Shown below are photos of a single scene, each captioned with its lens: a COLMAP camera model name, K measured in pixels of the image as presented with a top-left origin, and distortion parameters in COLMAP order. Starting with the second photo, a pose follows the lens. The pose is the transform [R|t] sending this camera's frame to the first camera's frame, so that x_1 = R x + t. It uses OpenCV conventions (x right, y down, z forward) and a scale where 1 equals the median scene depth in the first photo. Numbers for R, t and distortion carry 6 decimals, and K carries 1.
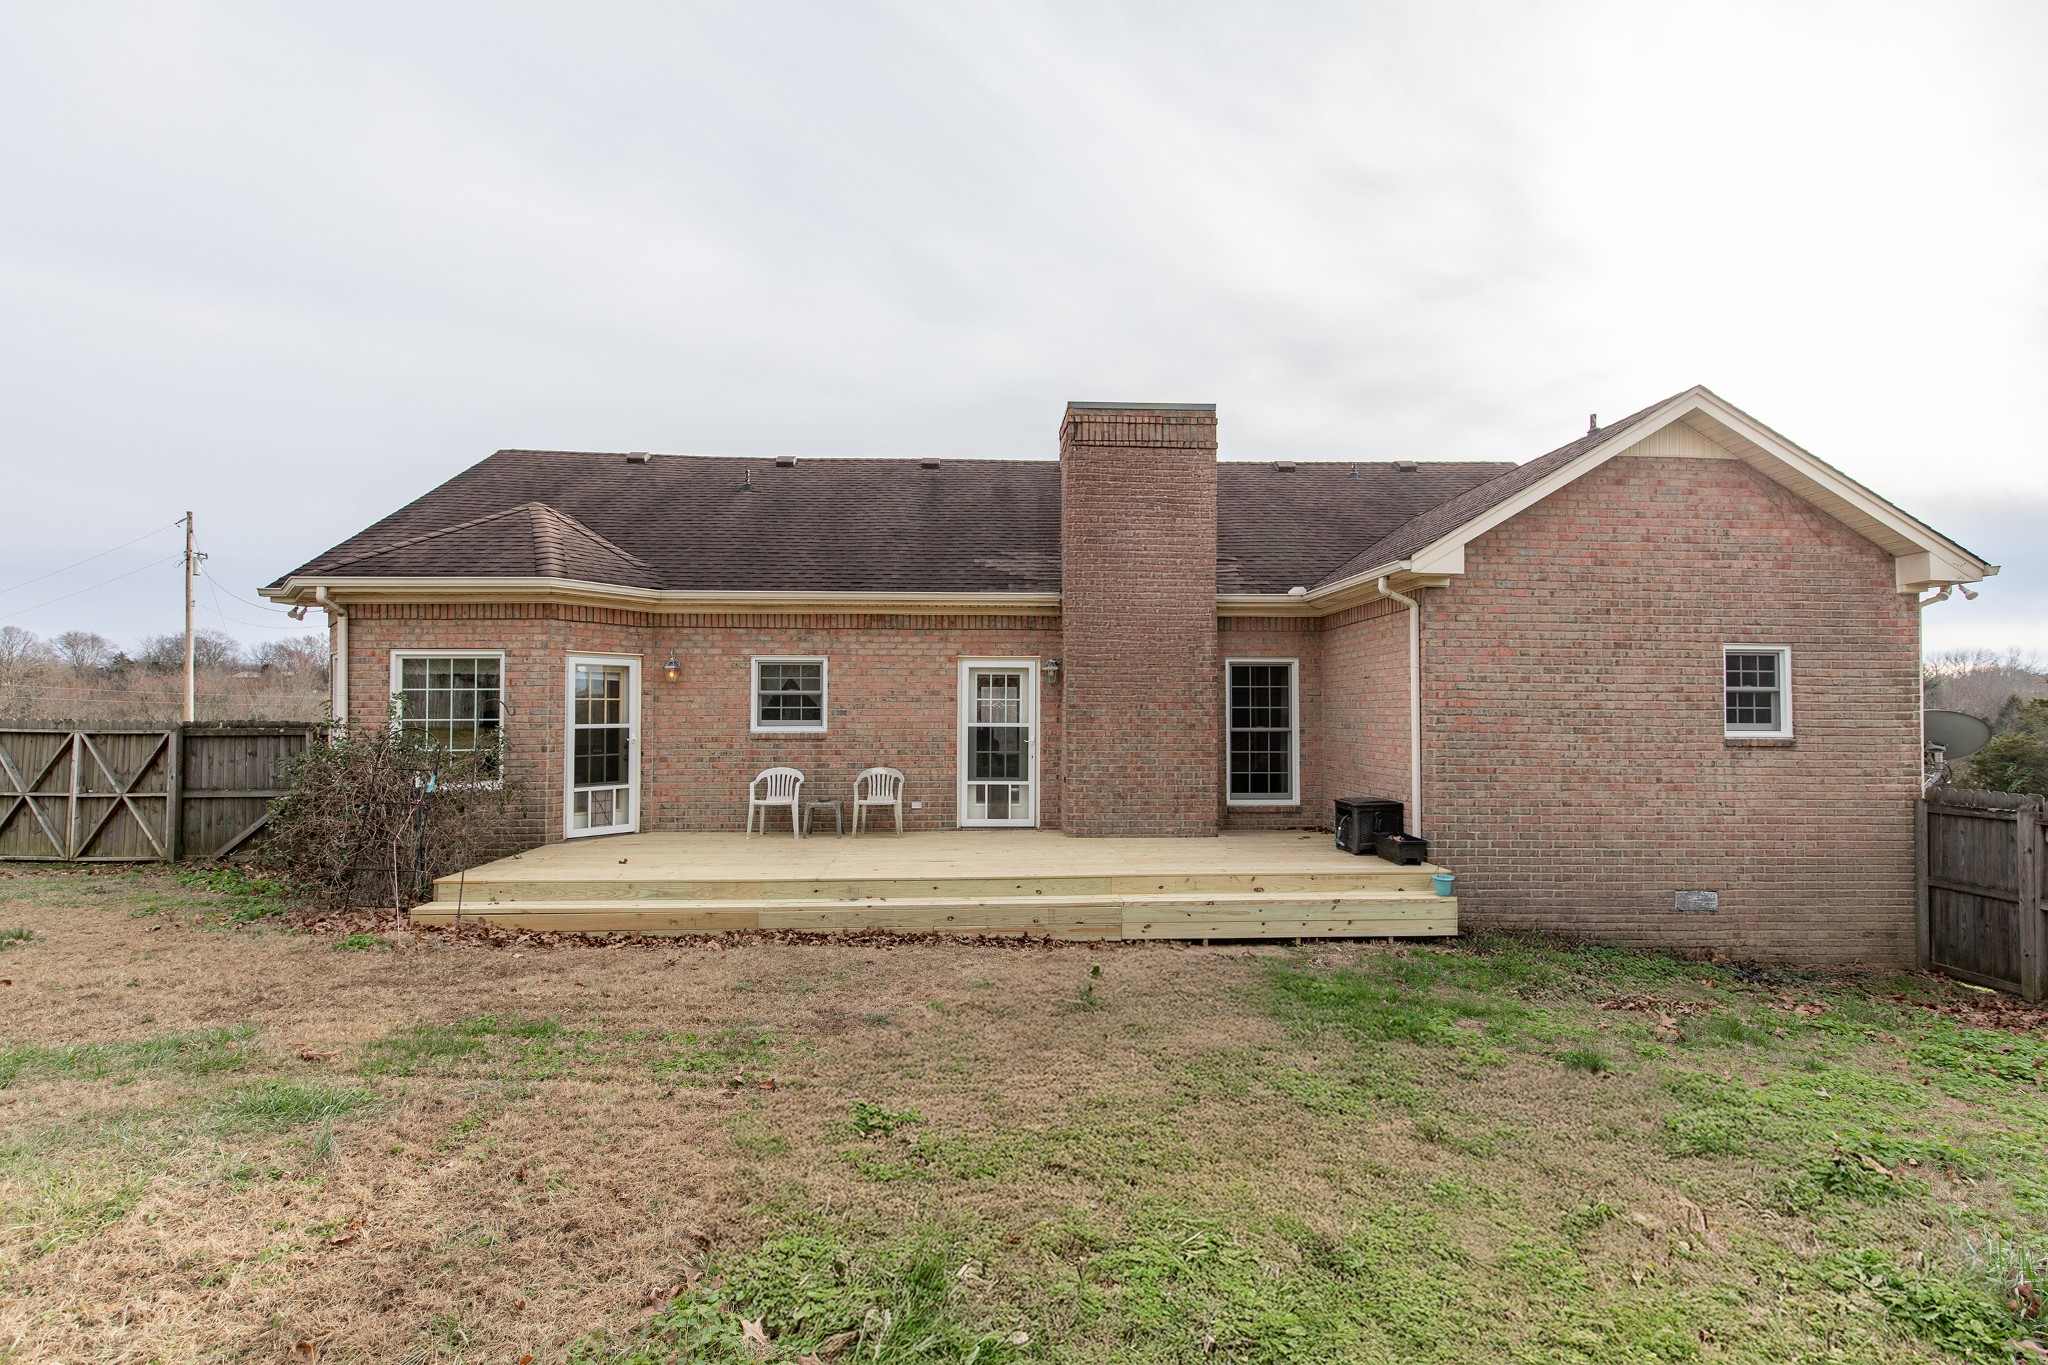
lens RADIAL K [[912.9, 0, 1017.2], [0, 912.9, 689.9], [0, 0, 1]] dist [0.003814, 0.000247]
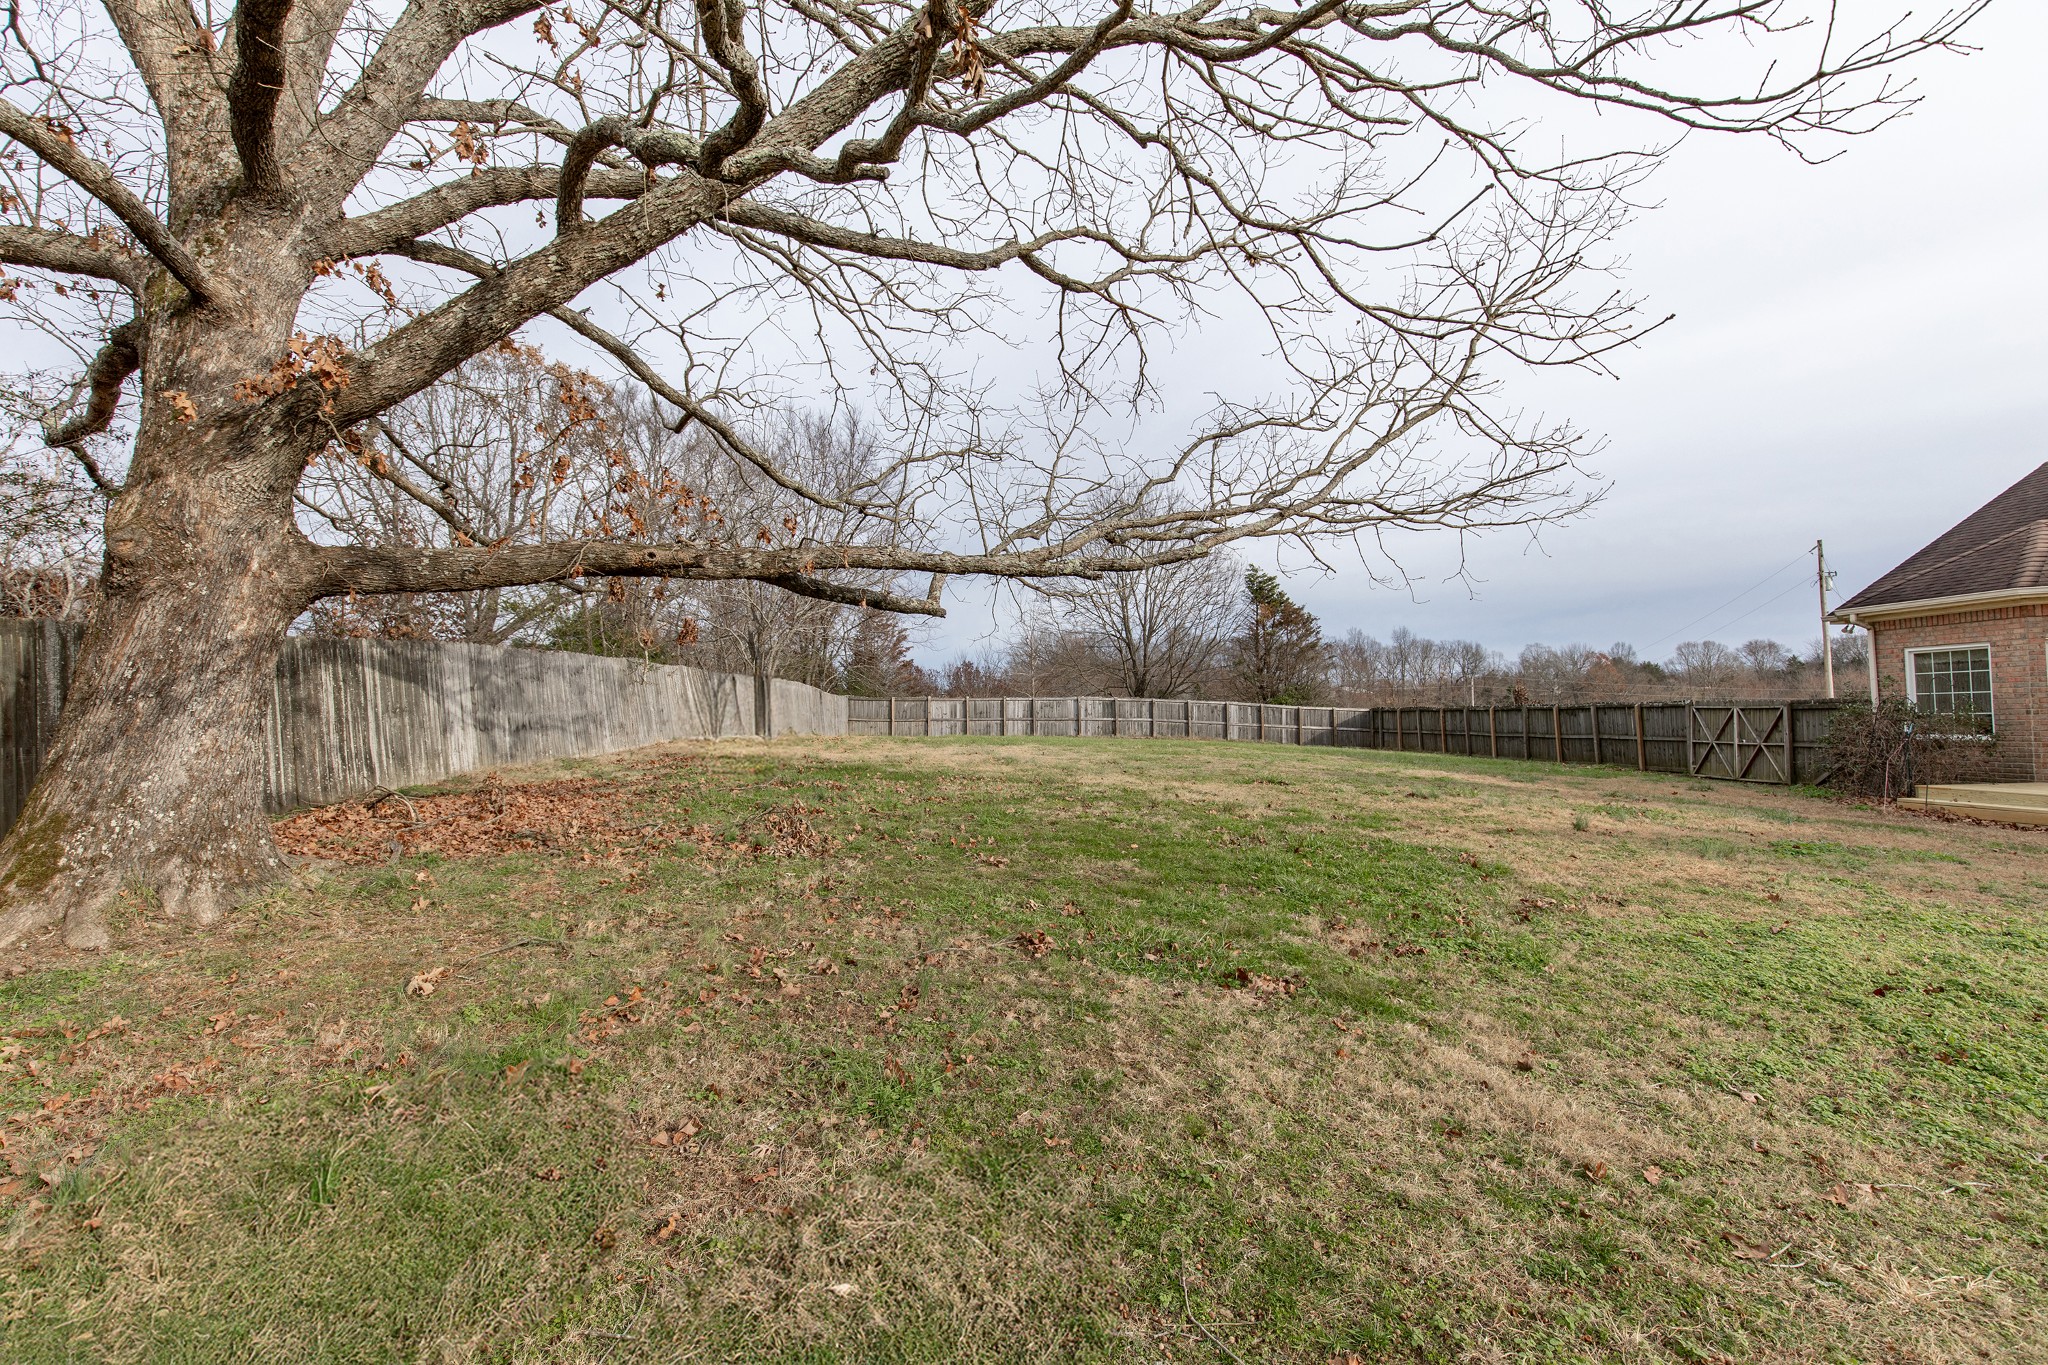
lens RADIAL K [[912.9, 0, 1017.2], [0, 912.9, 689.9], [0, 0, 1]] dist [0.003814, 0.000247]
pose [[0.088599, -0.036791, -0.995388, 0.621085], [0.039113, 0.998675, -0.033431, 0.016381], [0.995299, -0.035970, 0.089920, -0.546268]]
